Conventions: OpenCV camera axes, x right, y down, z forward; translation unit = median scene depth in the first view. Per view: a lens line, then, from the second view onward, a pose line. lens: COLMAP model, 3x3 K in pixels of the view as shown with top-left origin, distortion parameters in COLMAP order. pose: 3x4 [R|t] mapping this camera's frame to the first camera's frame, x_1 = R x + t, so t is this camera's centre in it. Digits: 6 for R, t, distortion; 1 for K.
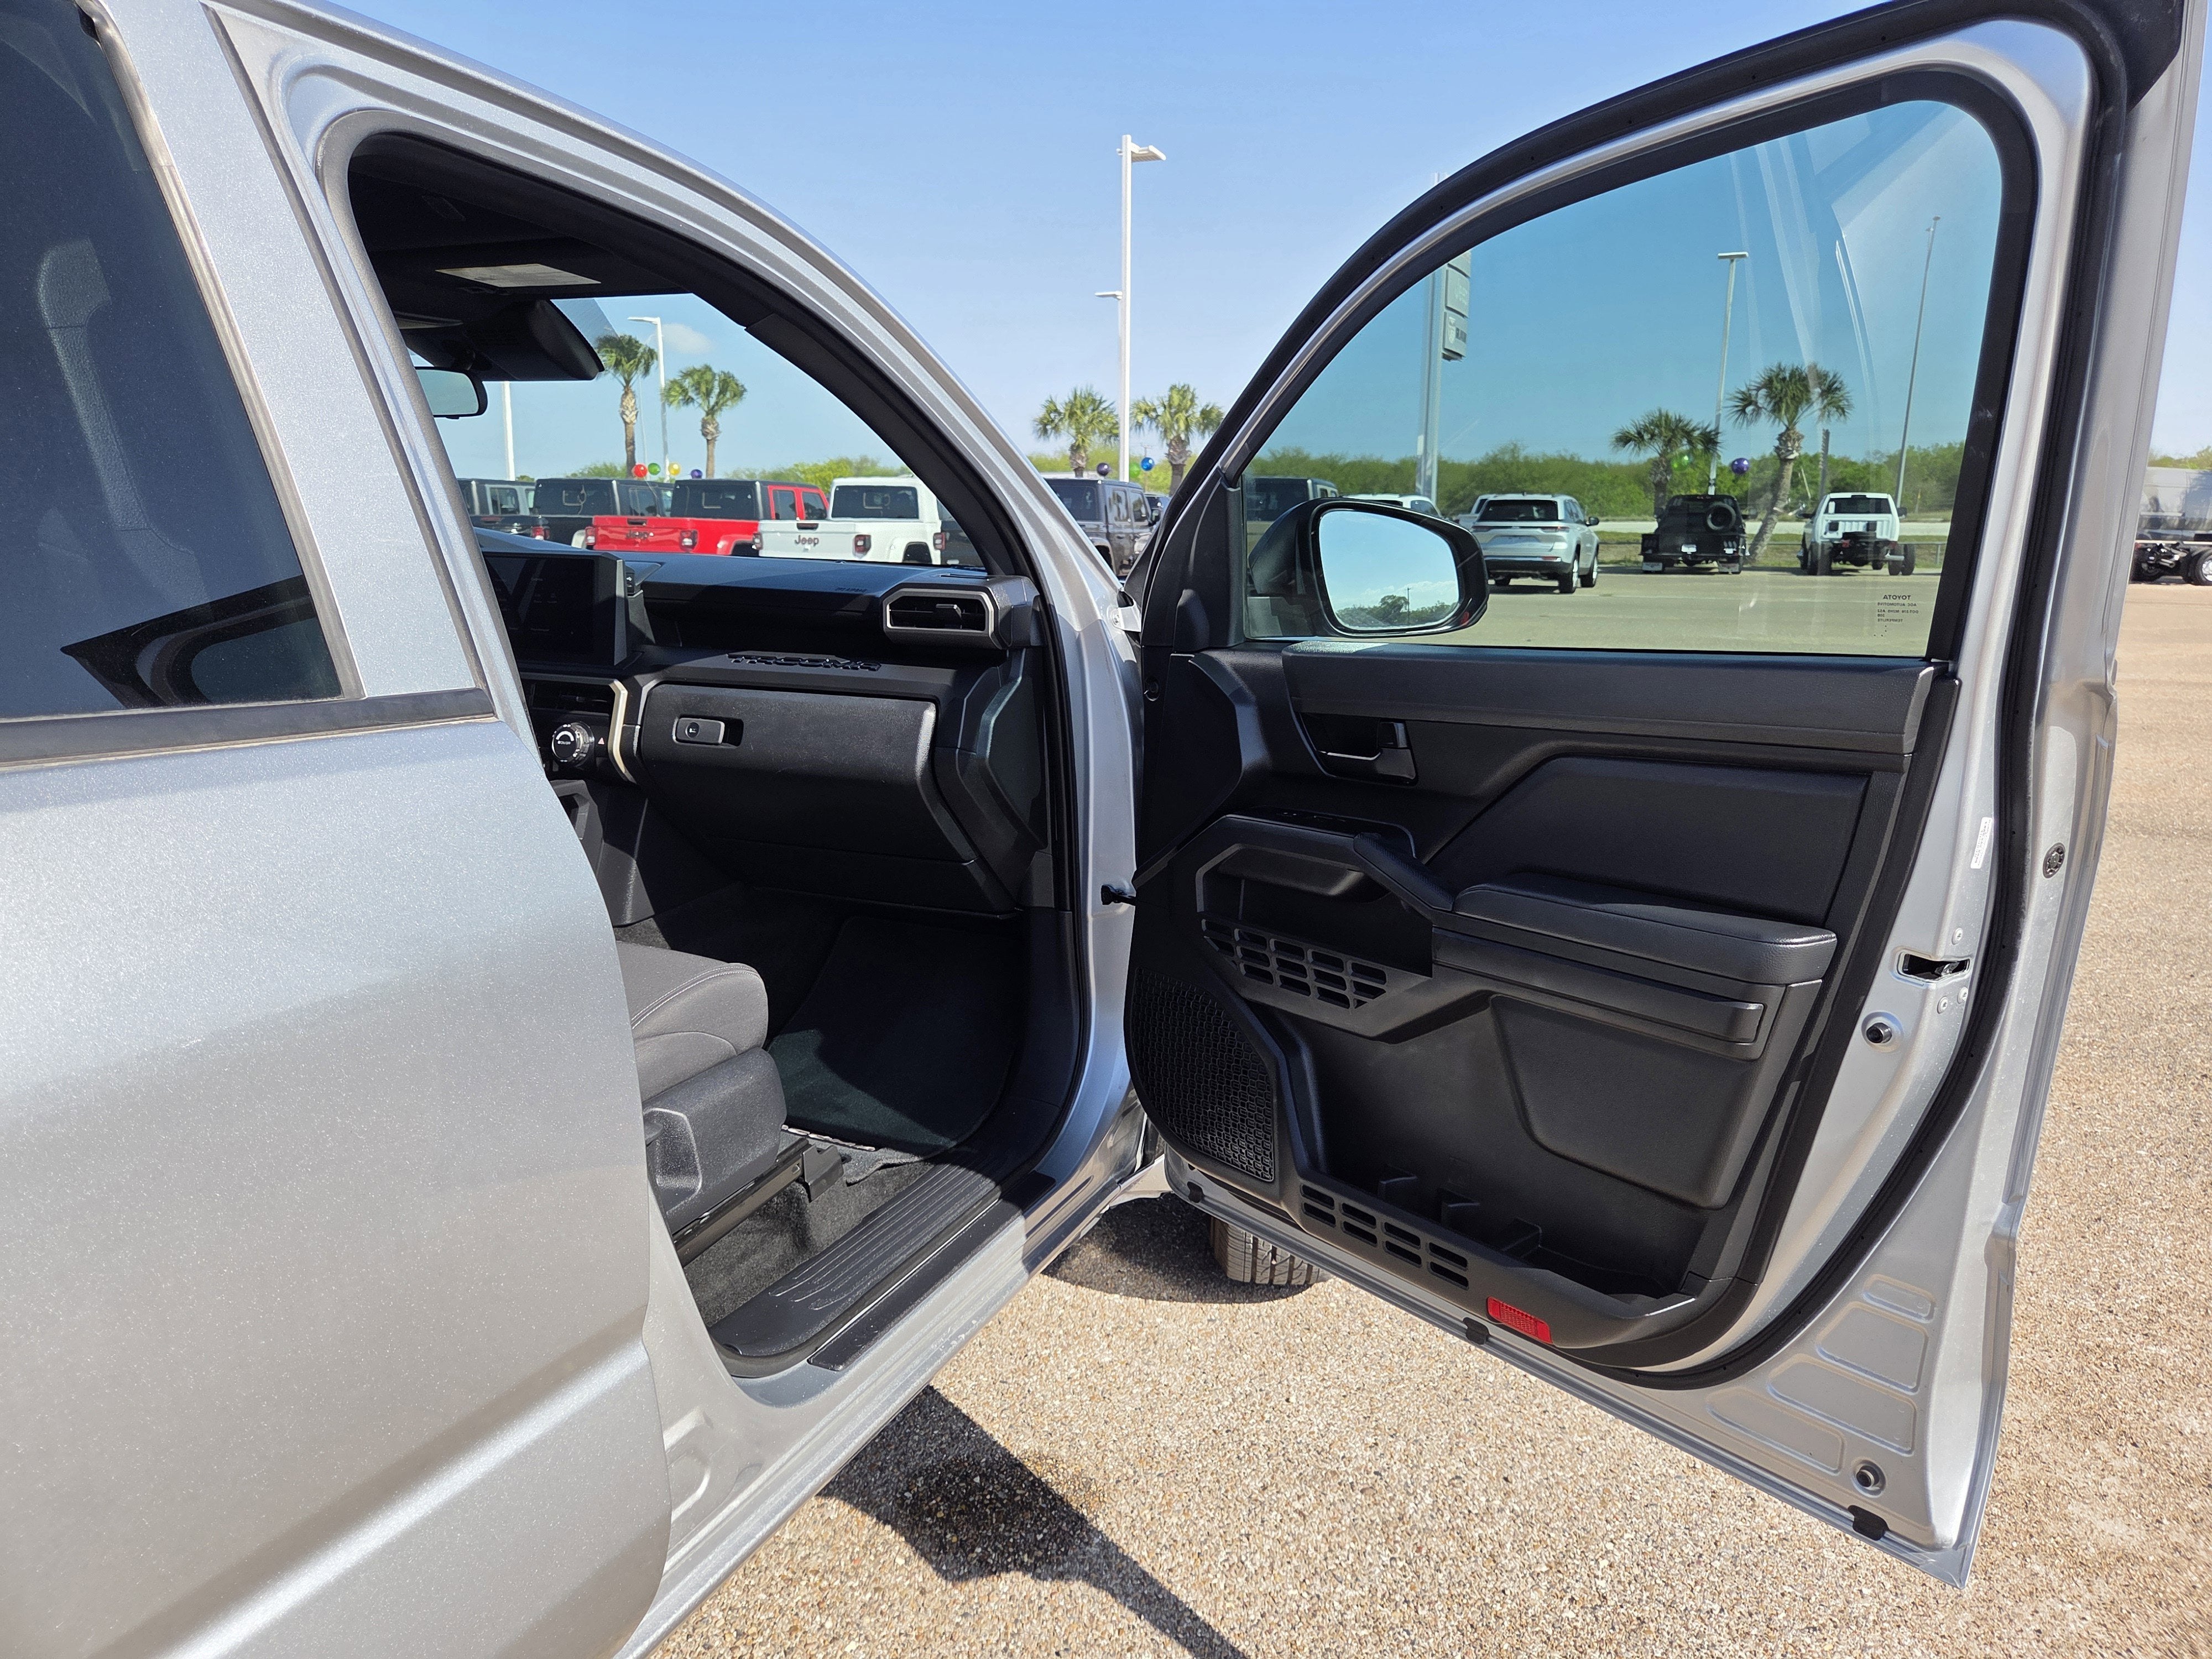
lens RADIAL K [[1481.6, 0, 1093.5], [0, 1481.6, 838.9], [0, 0, 1]] dist [0.064393, -0.054307]
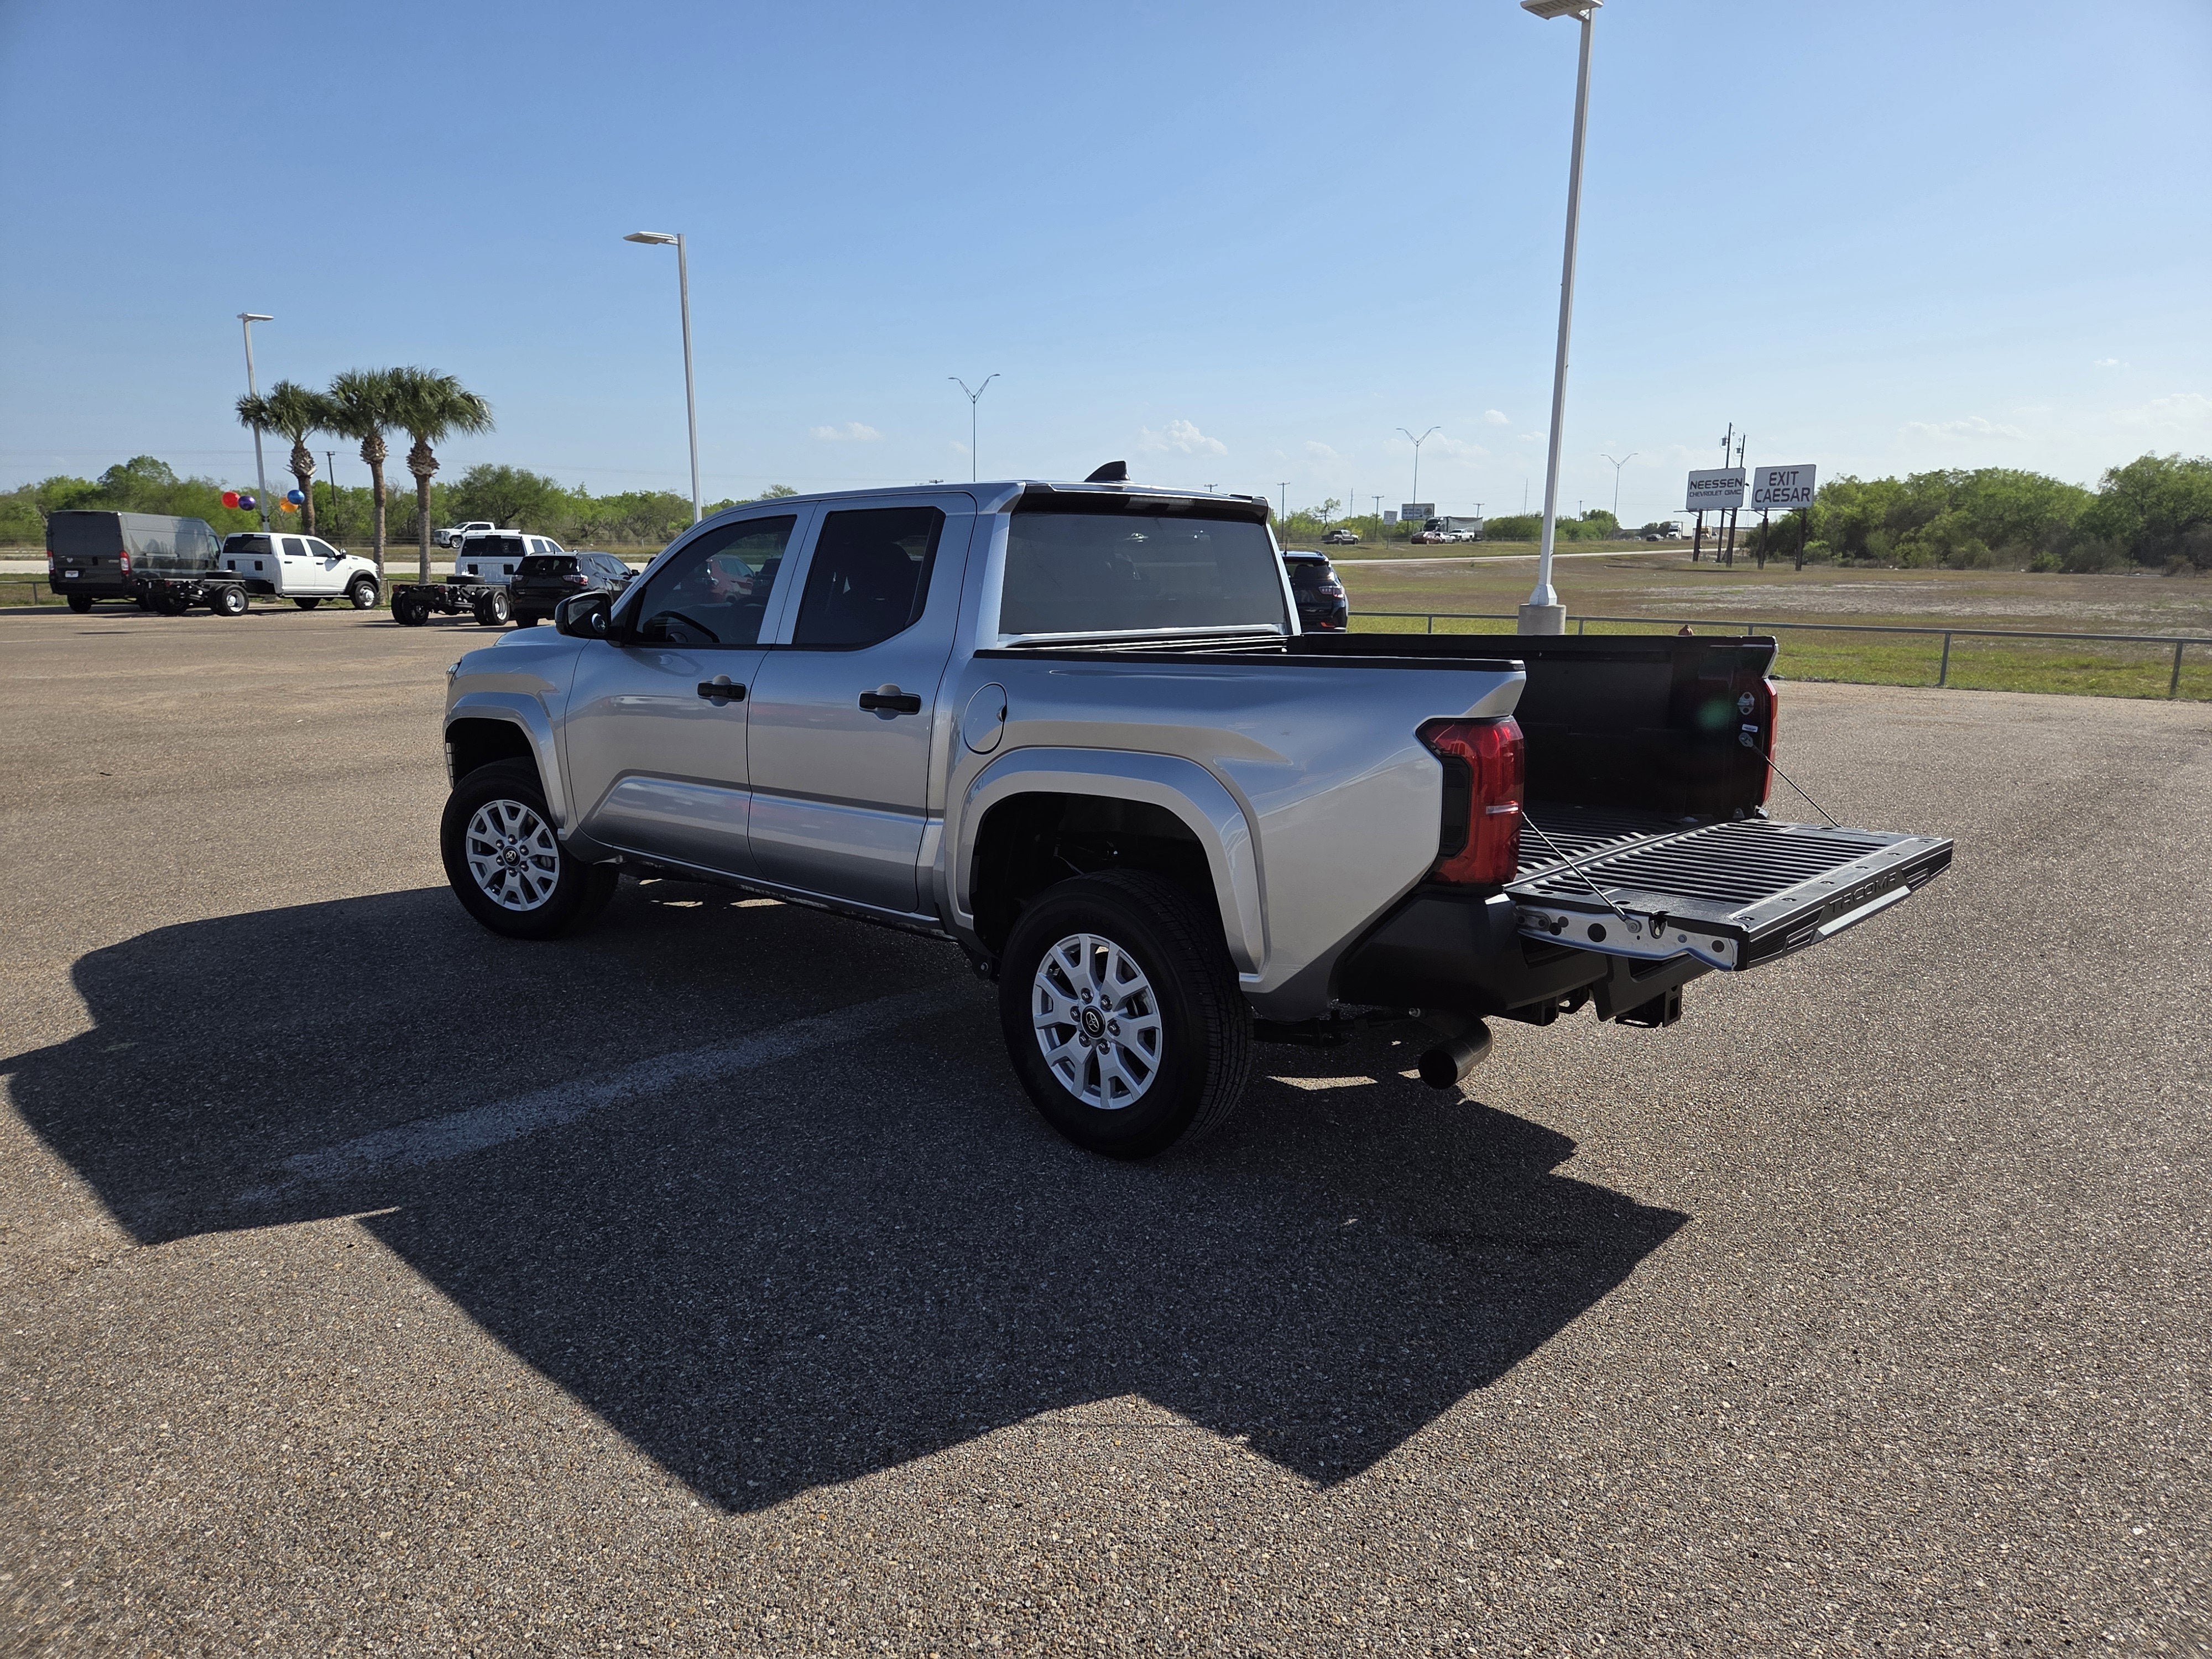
lens RADIAL K [[1481.6, 0, 1098.8], [0, 1481.6, 840.1], [0, 0, 1]] dist [0.064393, -0.054307]
pose [[0.311093, -0.179241, 0.933324, -0.160435], [0.198479, 0.972652, 0.120637, -0.001476], [-0.929423, 0.147716, 0.338161, -0.015558]]
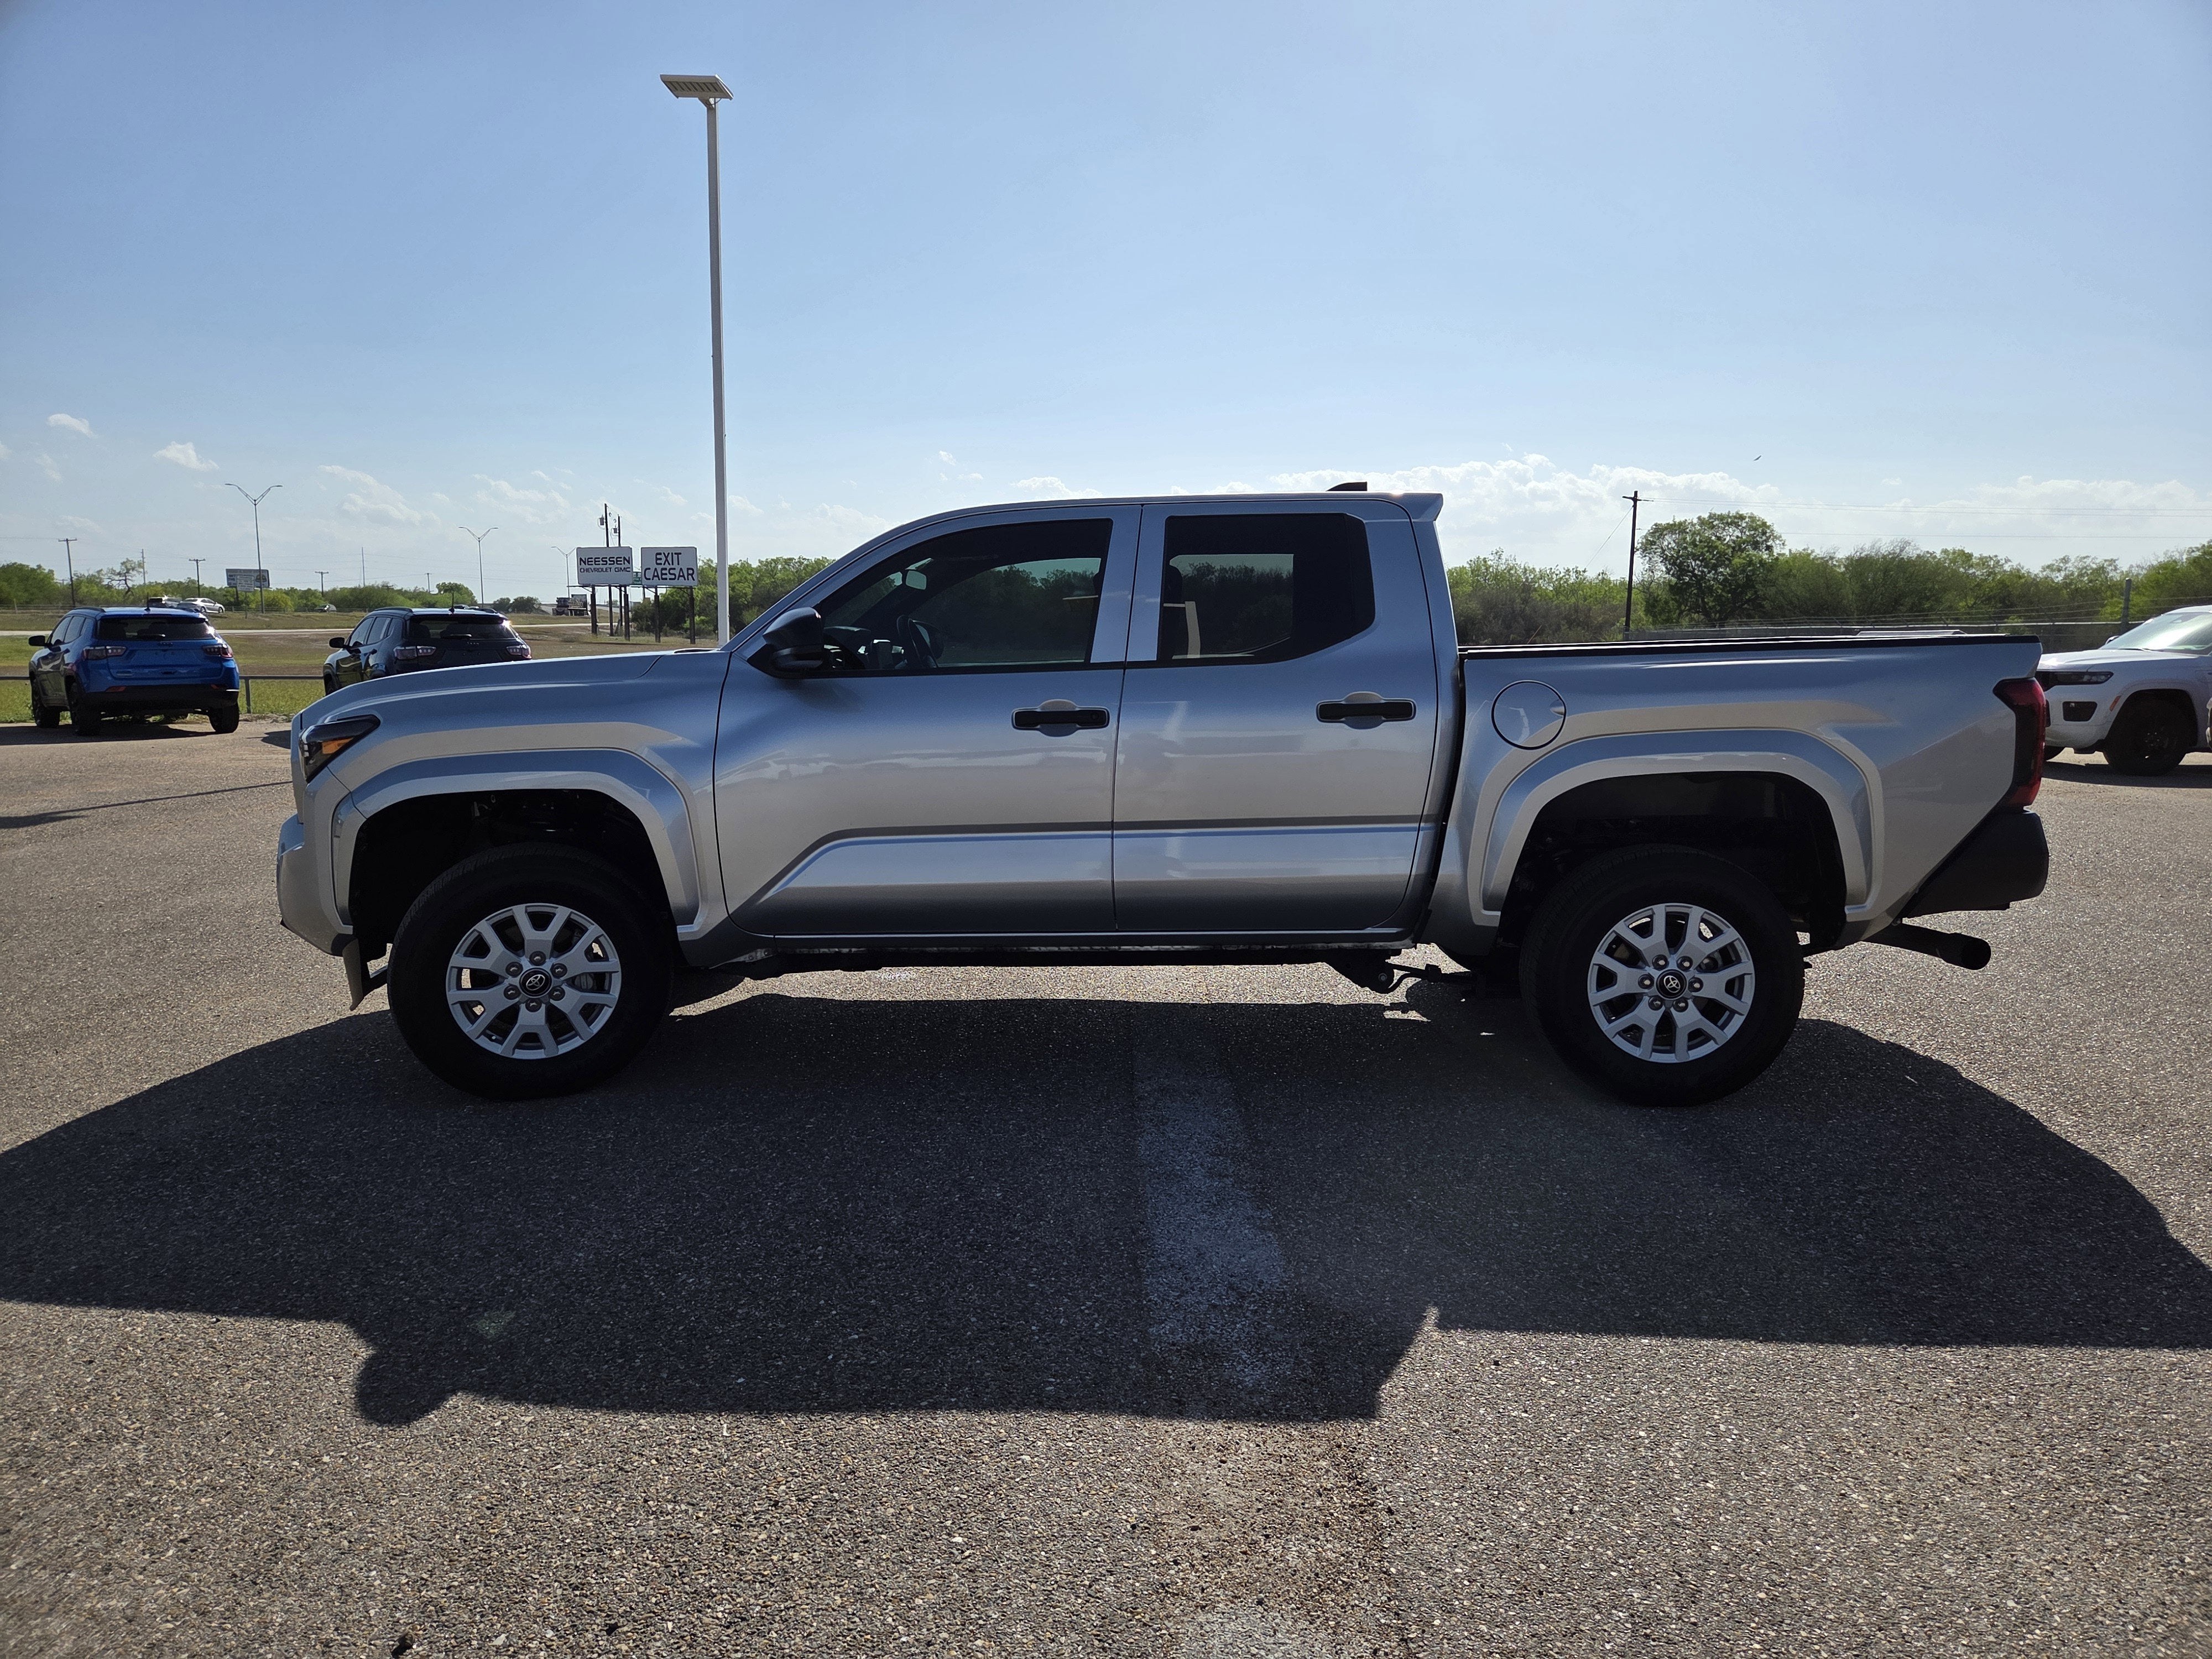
lens RADIAL K [[1481.6, 0, 1111.4], [0, 1481.6, 823.9], [0, 0, 1]] dist [0.064393, -0.054307]
pose [[-0.406596, -0.118596, 0.905878, -0.150364], [0.190593, 0.958712, 0.211059, -0.020046], [-0.893507, 0.258469, -0.367205, 0.096046]]
